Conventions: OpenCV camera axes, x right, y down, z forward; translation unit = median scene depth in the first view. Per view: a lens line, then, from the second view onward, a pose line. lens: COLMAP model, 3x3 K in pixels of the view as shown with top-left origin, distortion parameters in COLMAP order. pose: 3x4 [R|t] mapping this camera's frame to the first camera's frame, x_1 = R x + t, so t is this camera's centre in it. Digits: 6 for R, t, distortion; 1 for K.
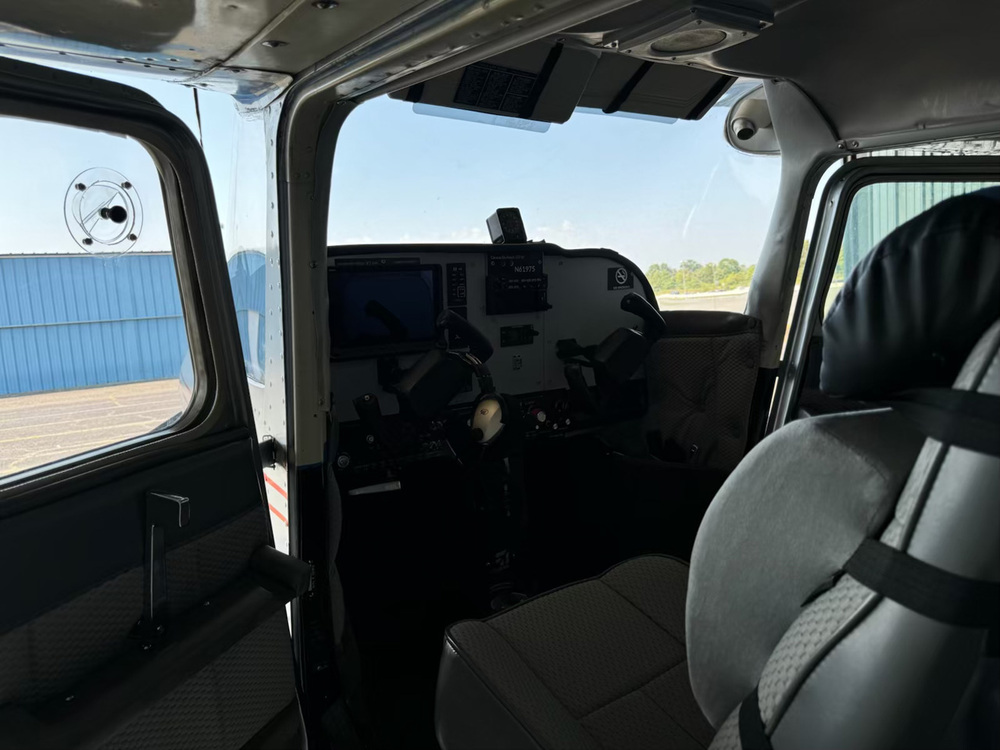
lens RADIAL K [[710.0, 0, 499.3], [0, 710.0, 372.1], [0, 0, 1]] dist [0.018683, -0.023877]
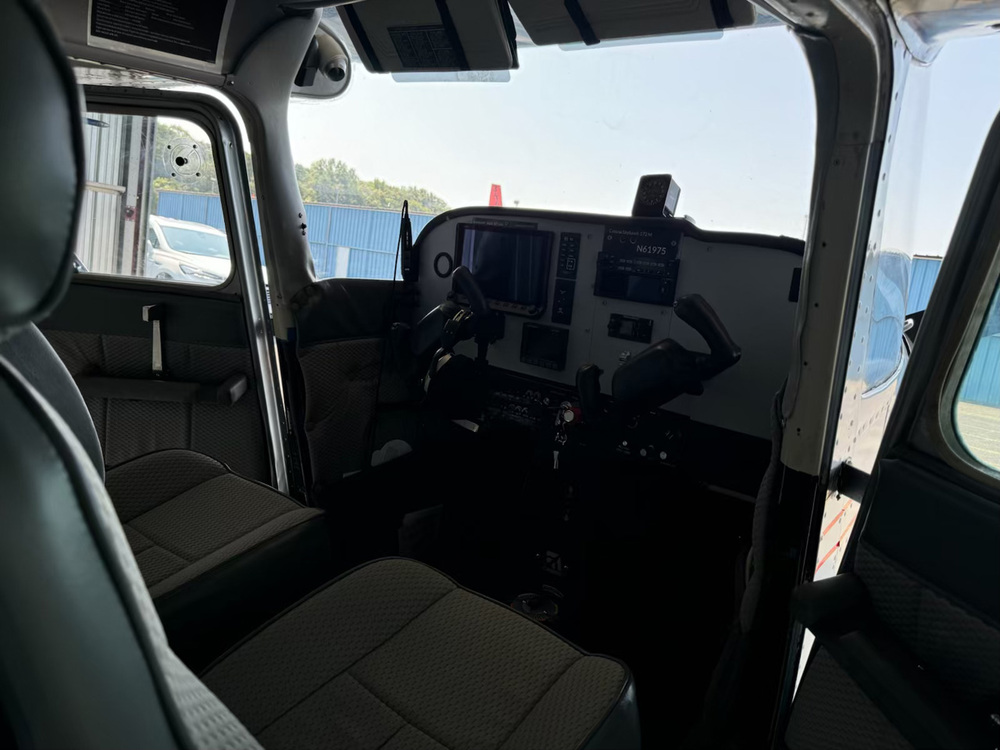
lens RADIAL K [[710.0, 0, 466.4], [0, 710.0, 381.9], [0, 0, 1]] dist [0.018683, -0.023877]
pose [[0.262495, 0.250587, -0.931828, 0.775651], [-0.254173, 0.949543, 0.183751, -0.096641], [0.930856, 0.188612, 0.312942, 0.571871]]
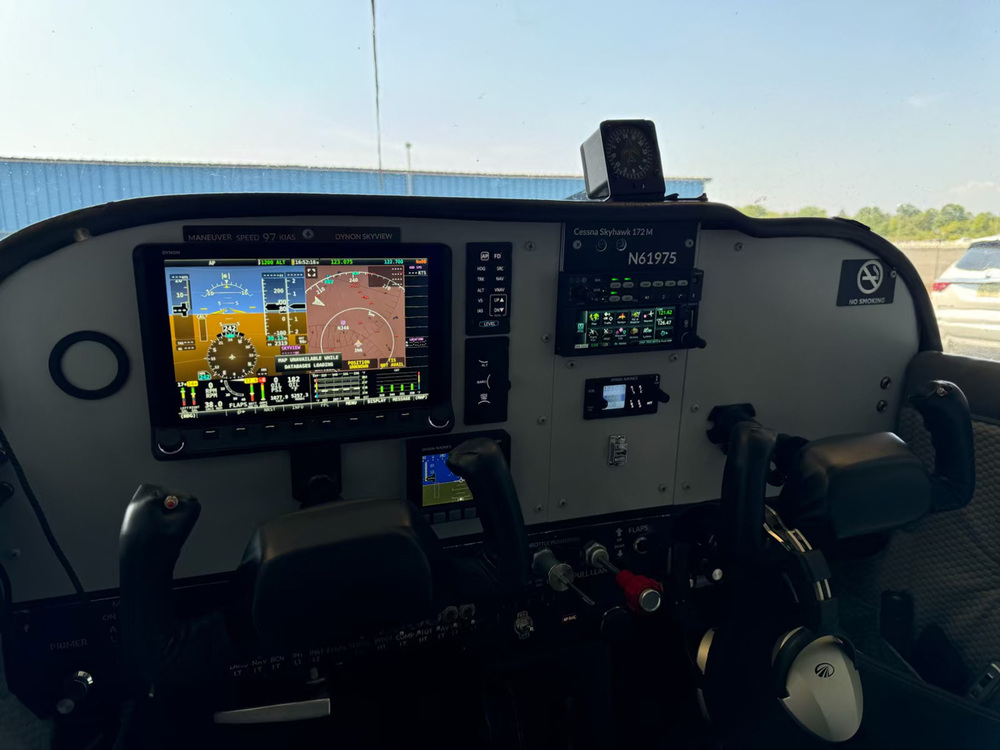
lens RADIAL K [[710.0, 0, 504.1], [0, 710.0, 373.1], [0, 0, 1]] dist [0.018683, -0.023877]
pose [[0.968910, 0.103947, -0.224519, 0.053476], [-0.082103, 0.991124, 0.104554, -0.111135], [0.233395, -0.082869, 0.968844, 0.523709]]
